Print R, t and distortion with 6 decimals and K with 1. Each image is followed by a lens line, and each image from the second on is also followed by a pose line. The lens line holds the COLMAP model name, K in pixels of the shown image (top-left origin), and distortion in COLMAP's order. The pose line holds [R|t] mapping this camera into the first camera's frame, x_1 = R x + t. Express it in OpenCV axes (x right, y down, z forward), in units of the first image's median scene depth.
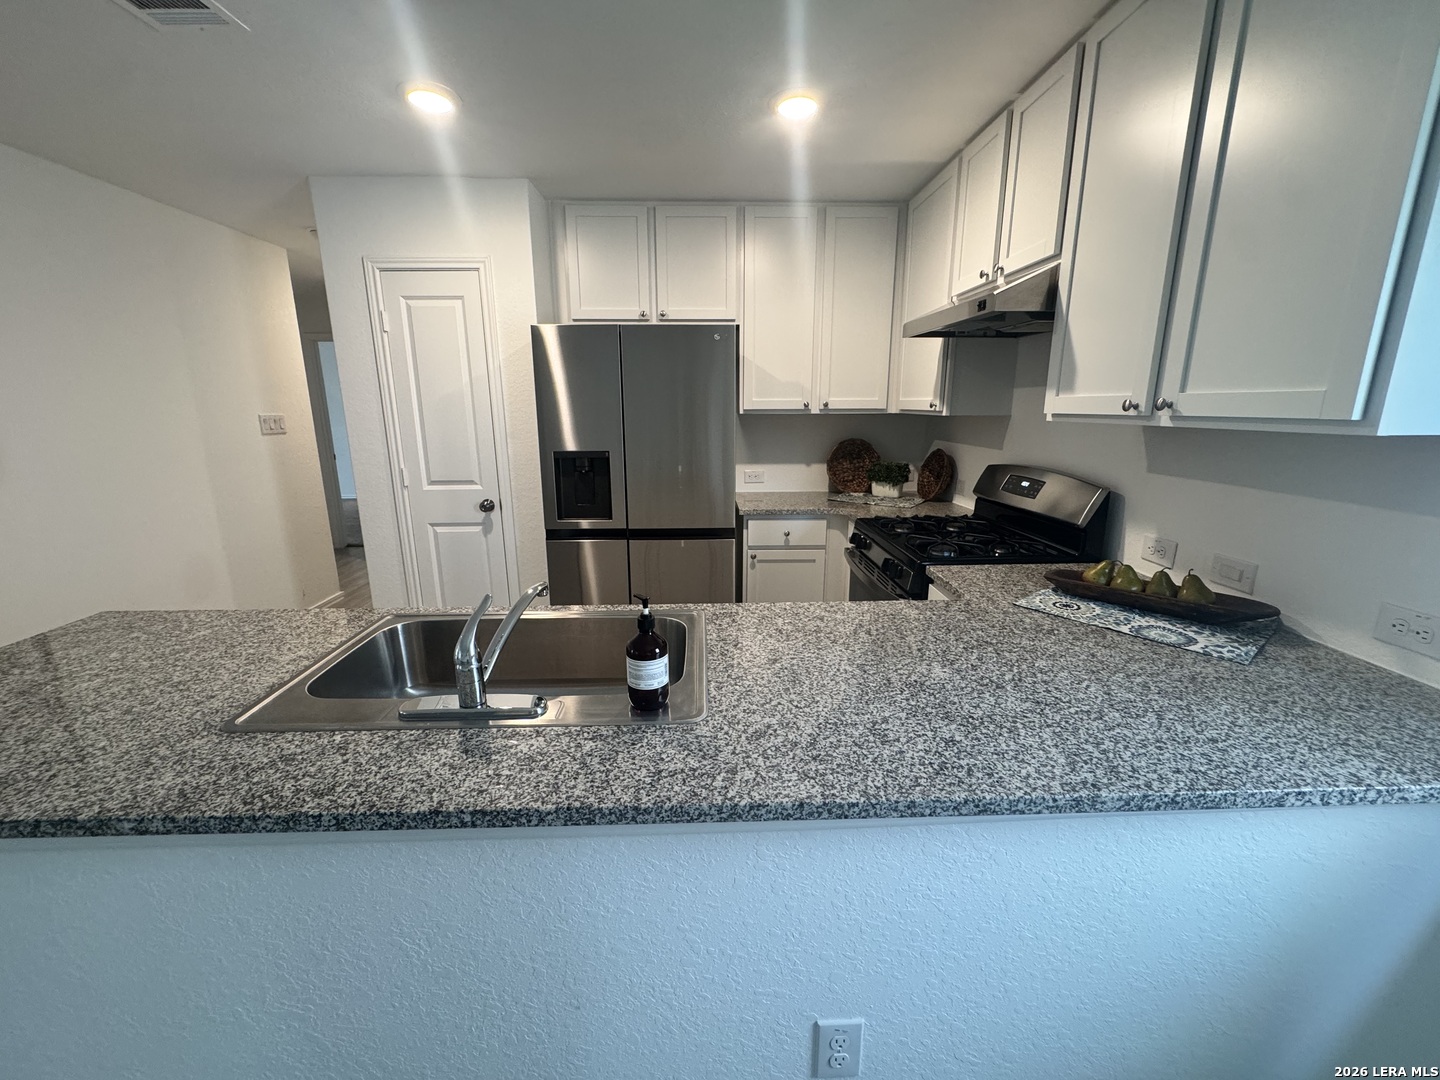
lens RADIAL K [[577.0, 0, 718.2], [0, 577.0, 536.3], [0, 0, 1]] dist [-0.002950, 0.000310]
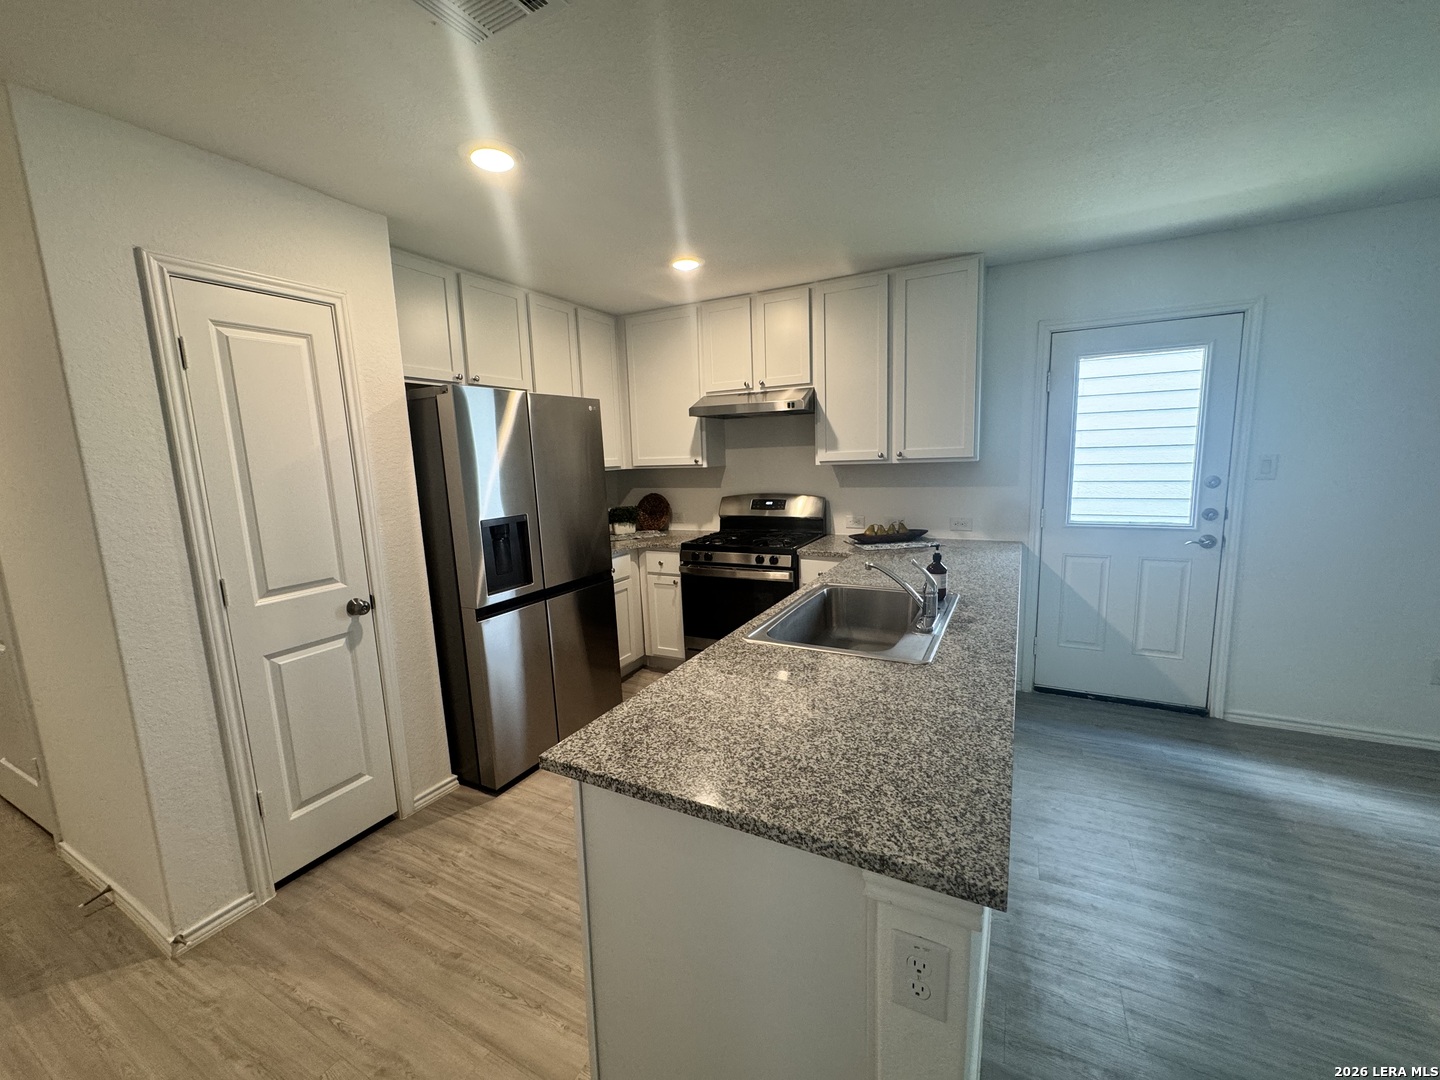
lens RADIAL K [[577.0, 0, 718.2], [0, 577.0, 536.3], [0, 0, 1]] dist [-0.002950, 0.000310]
pose [[0.491874, -0.136560, 0.859890, -1.110643], [0.226707, 0.973643, 0.024944, -0.076075], [-0.840633, 0.182674, 0.509869, 0.280015]]
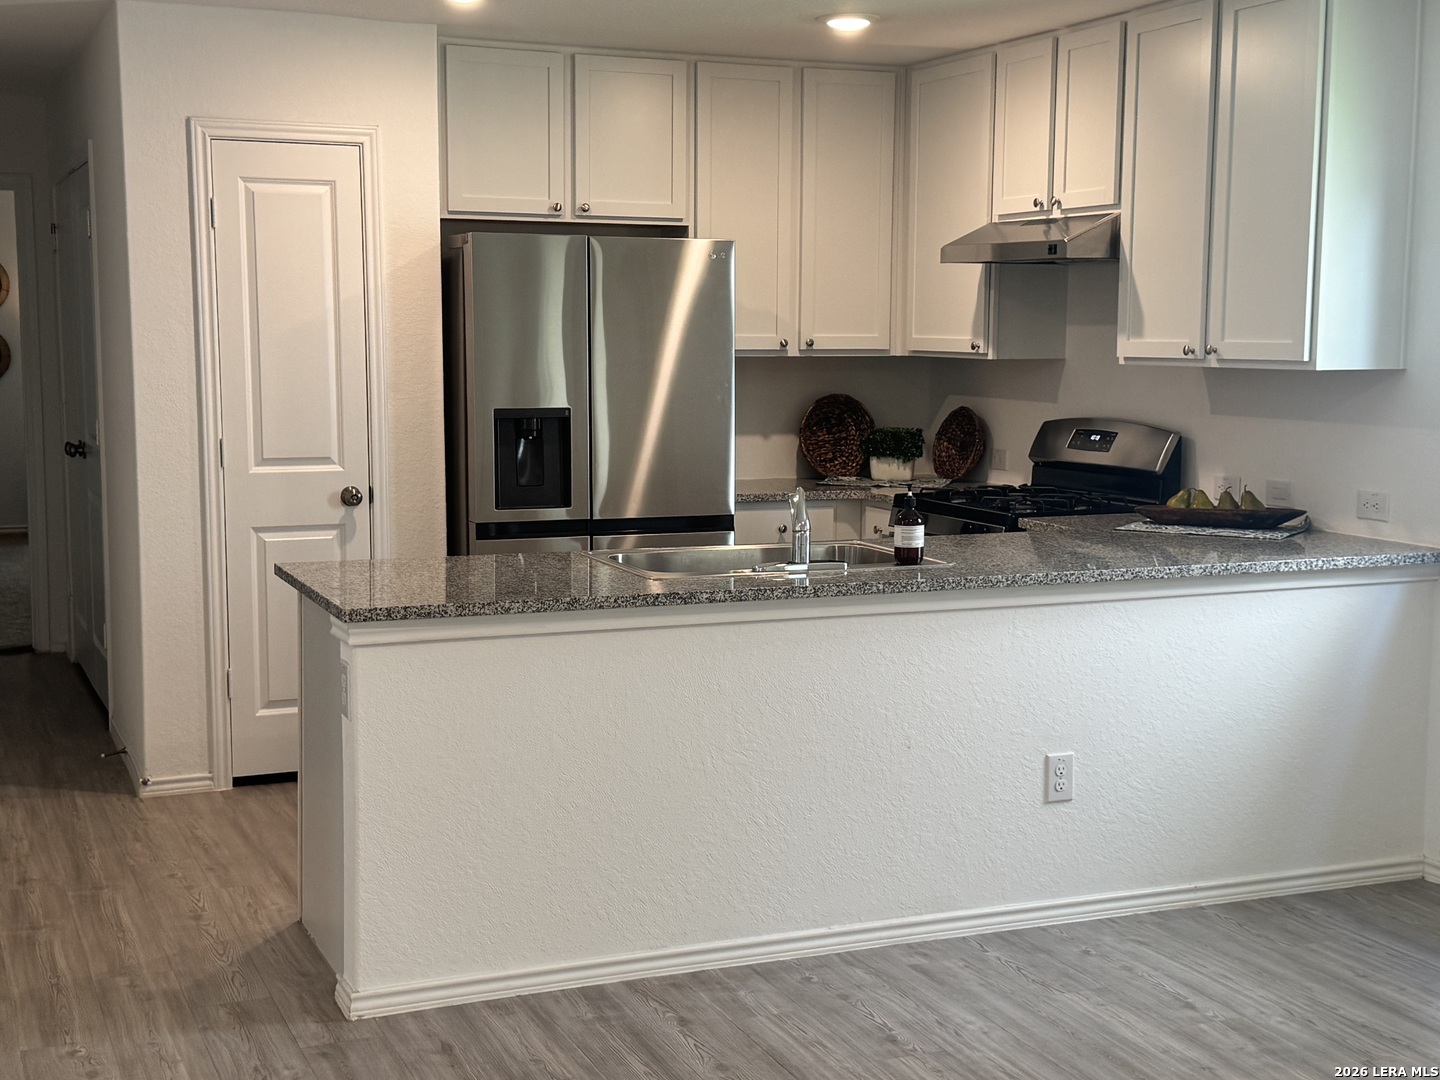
lens RADIAL K [[1955.8, 0, 720.0], [0, 1955.8, 540.0], [0, 0, 1]] dist [0.157000, -0.051958]
pose [[0.933654, -0.031040, 0.356828, -1.102576], [0.071070, 0.992484, -0.099623, 0.331964], [-0.351053, 0.118373, 0.928843, -1.599214]]
